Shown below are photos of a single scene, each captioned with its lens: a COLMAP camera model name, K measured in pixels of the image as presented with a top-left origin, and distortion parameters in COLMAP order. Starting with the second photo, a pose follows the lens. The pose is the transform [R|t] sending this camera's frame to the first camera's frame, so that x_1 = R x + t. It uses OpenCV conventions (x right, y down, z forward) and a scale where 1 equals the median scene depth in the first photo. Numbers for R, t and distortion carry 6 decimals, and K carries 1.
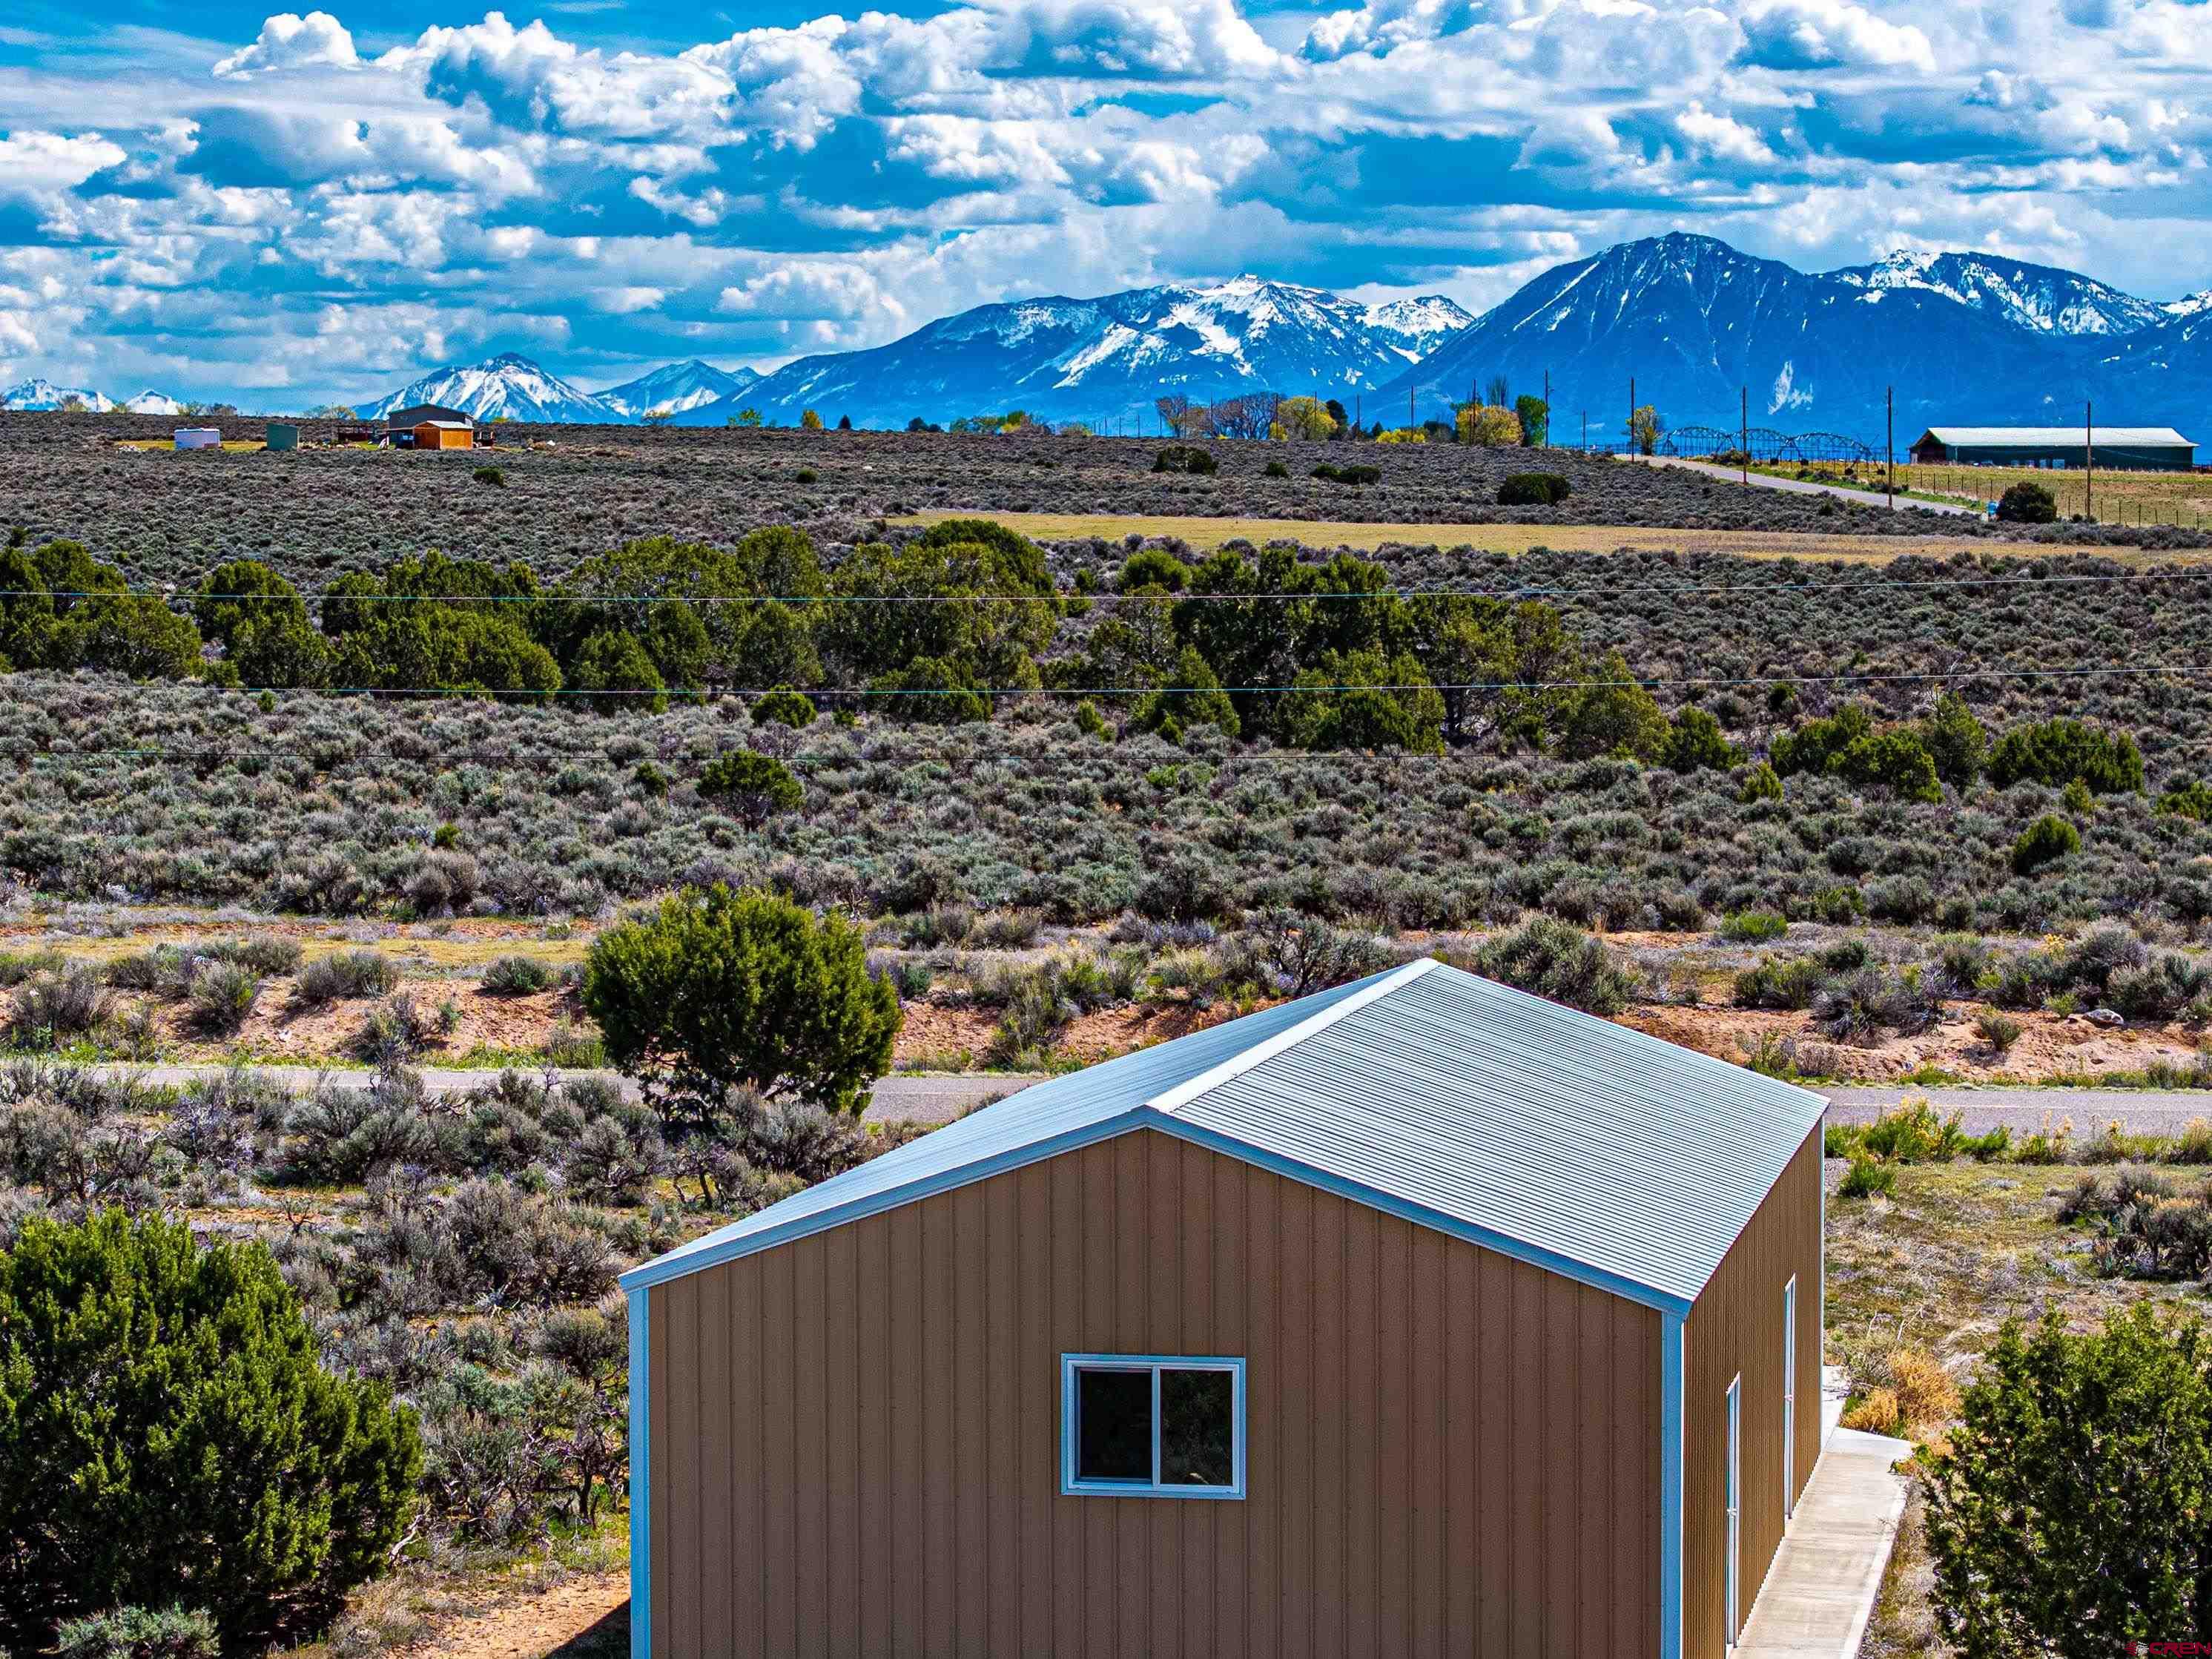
lens RADIAL K [[5561.4, 0, 1104.9], [0, 5561.4, 830.9], [0, 0, 1]] dist [-0.095111, 0.000000]
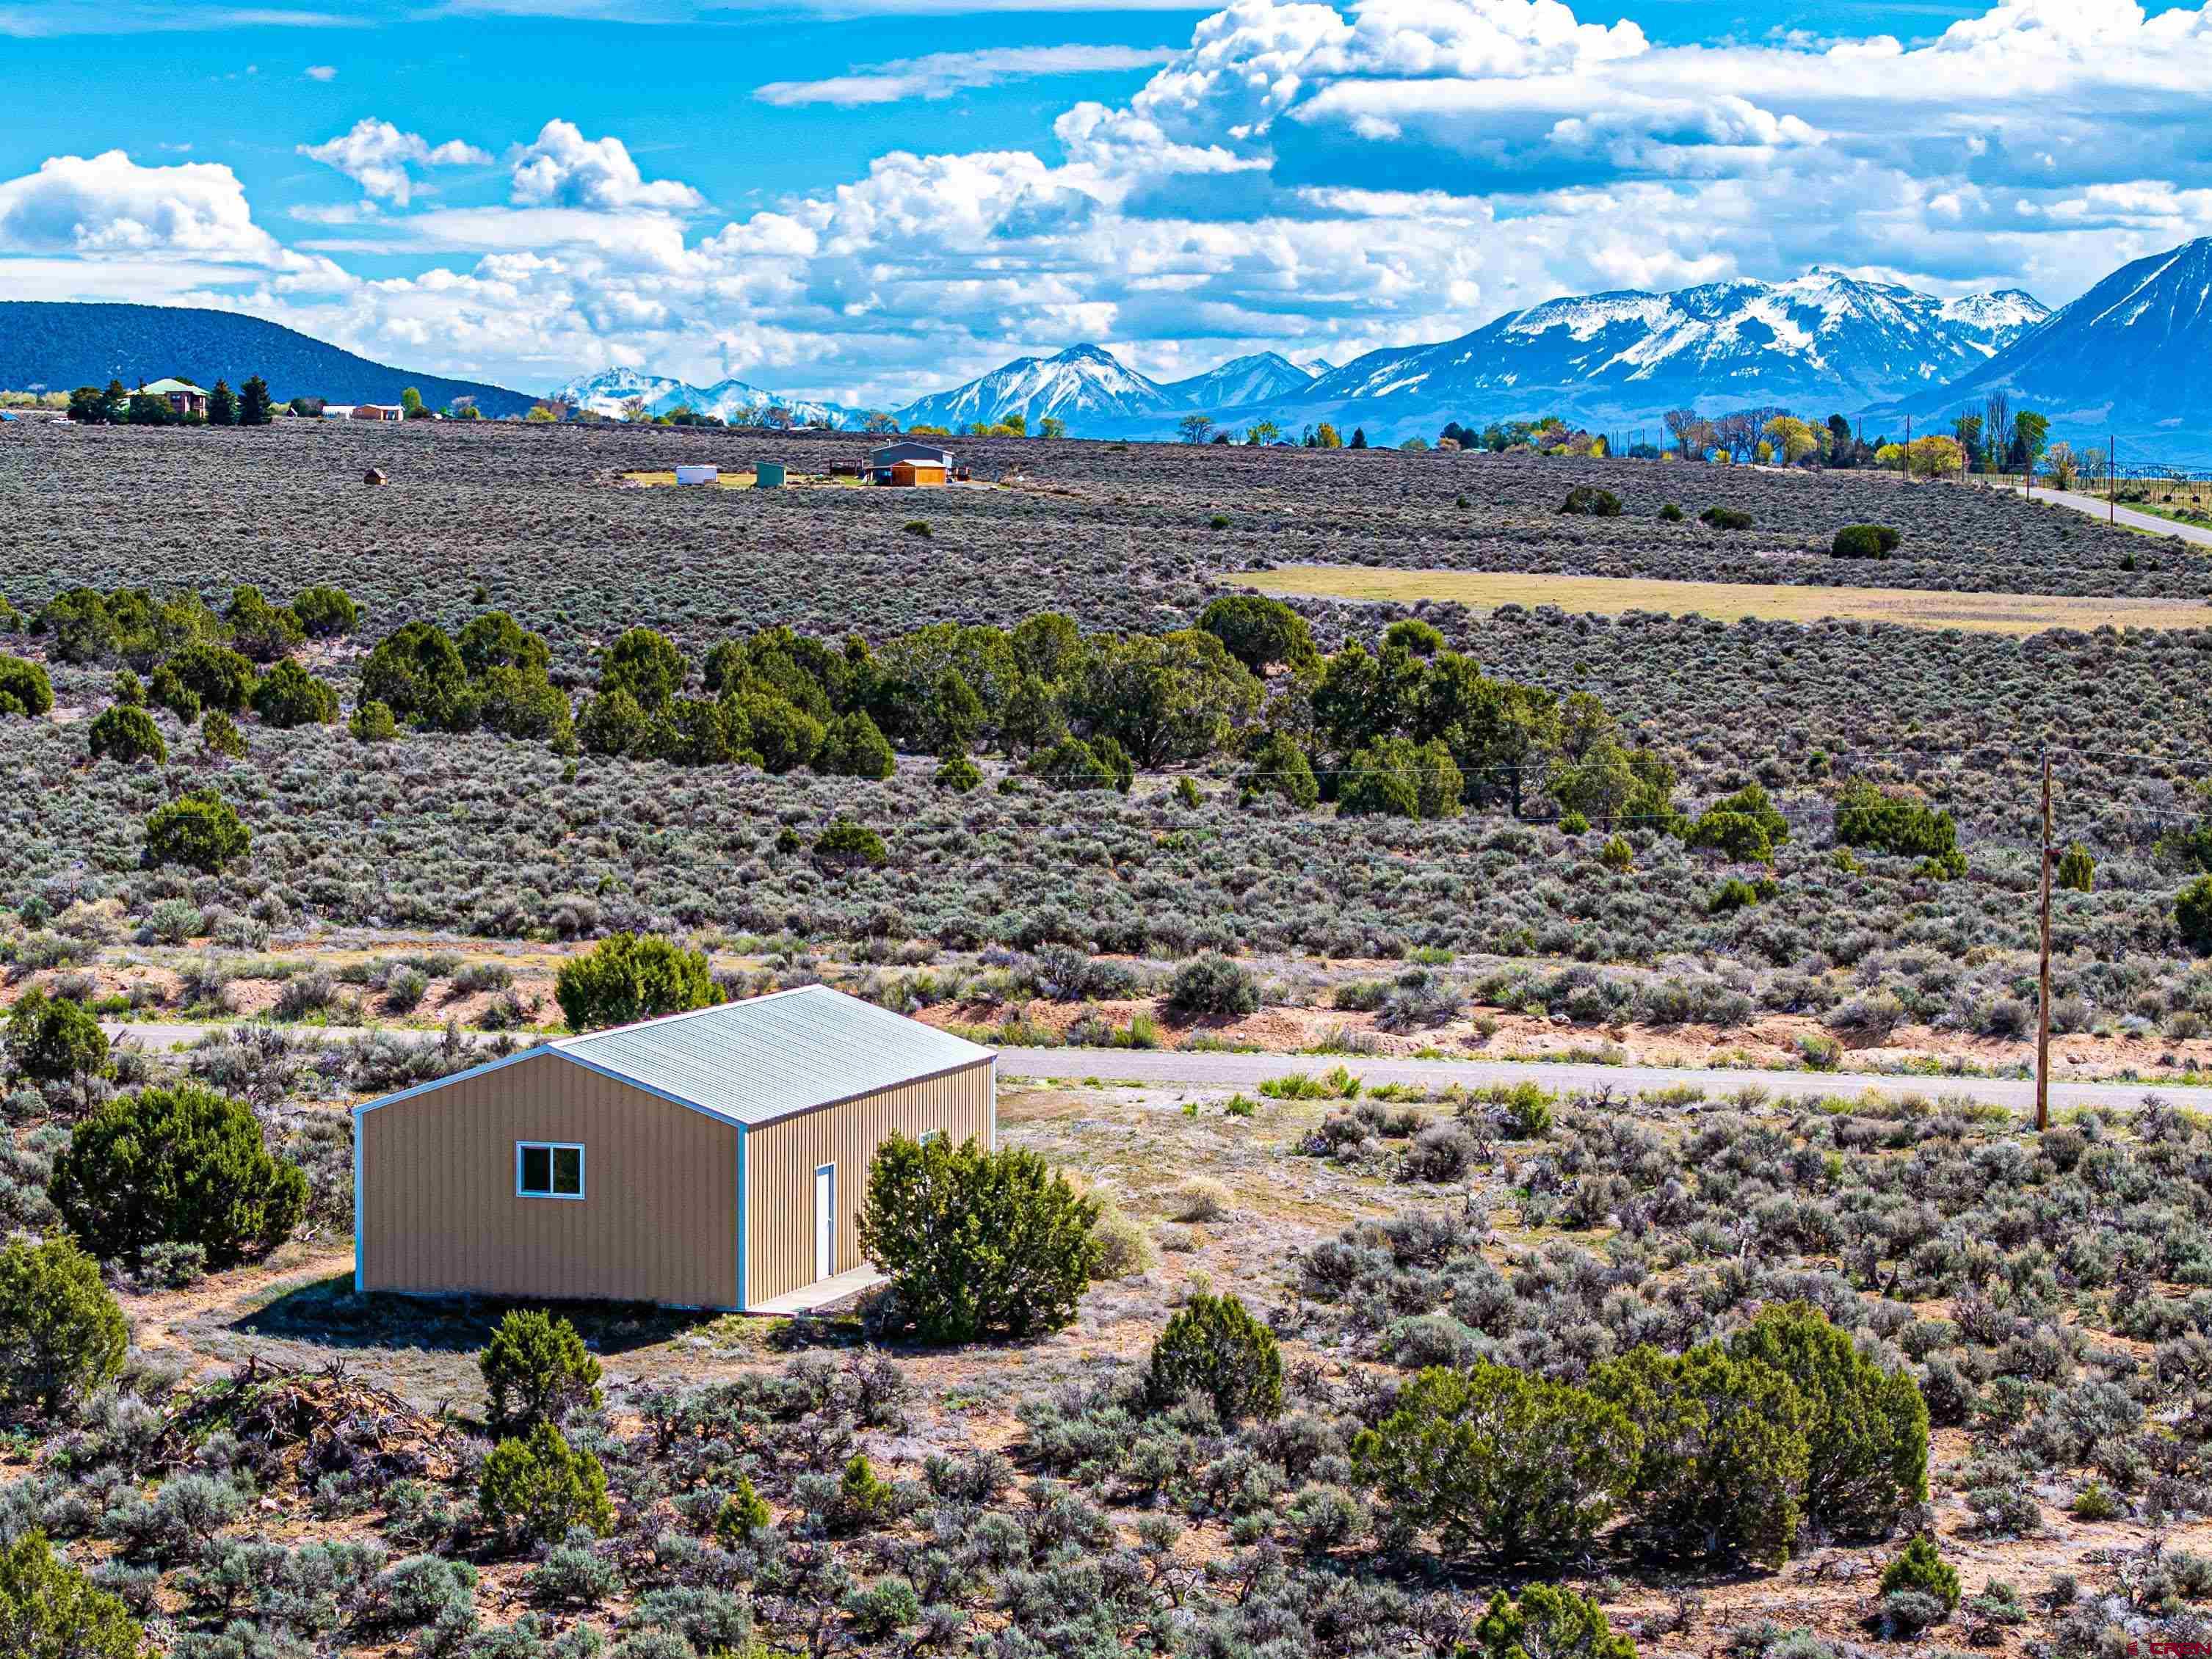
lens RADIAL K [[5560.8, 0, 1106.8], [0, 5560.8, 829.4], [0, 0, 1]] dist [-0.095111, 0.000000]
pose [[0.994586, 0.012120, -0.103209, 0.181480], [-0.011922, 0.999926, 0.002535, -0.020348], [0.103232, -0.001291, 0.994657, -0.522568]]
